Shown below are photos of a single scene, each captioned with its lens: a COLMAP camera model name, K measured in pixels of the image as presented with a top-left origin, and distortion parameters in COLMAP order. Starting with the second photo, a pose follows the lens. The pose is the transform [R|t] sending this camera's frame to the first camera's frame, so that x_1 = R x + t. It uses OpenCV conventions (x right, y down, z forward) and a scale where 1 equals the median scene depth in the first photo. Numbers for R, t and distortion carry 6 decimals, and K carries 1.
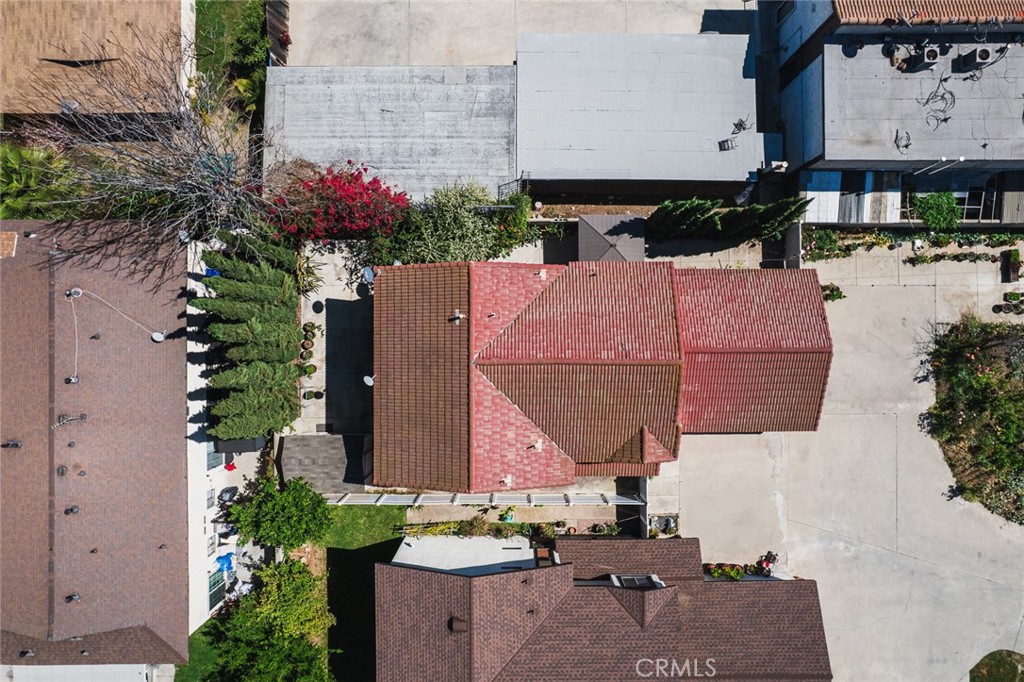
lens RADIAL K [[659.4, 0, 509.2], [0, 659.4, 336.5], [0, 0, 1]] dist [-0.077361, 0.068139]
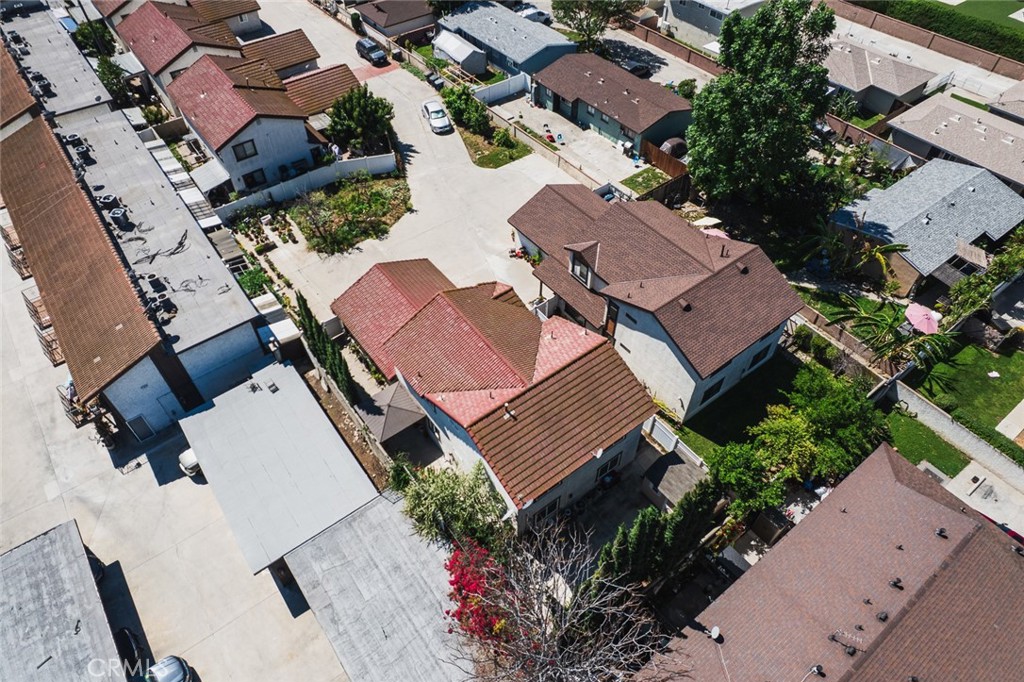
lens RADIAL K [[659.4, 0, 509.2], [0, 659.4, 336.5], [0, 0, 1]] dist [-0.077361, 0.068139]
pose [[-0.601891, -0.592838, 0.535043, -0.542383], [0.798577, -0.445626, 0.404588, -0.385270], [-0.001426, 0.670791, 0.741645, -0.002730]]
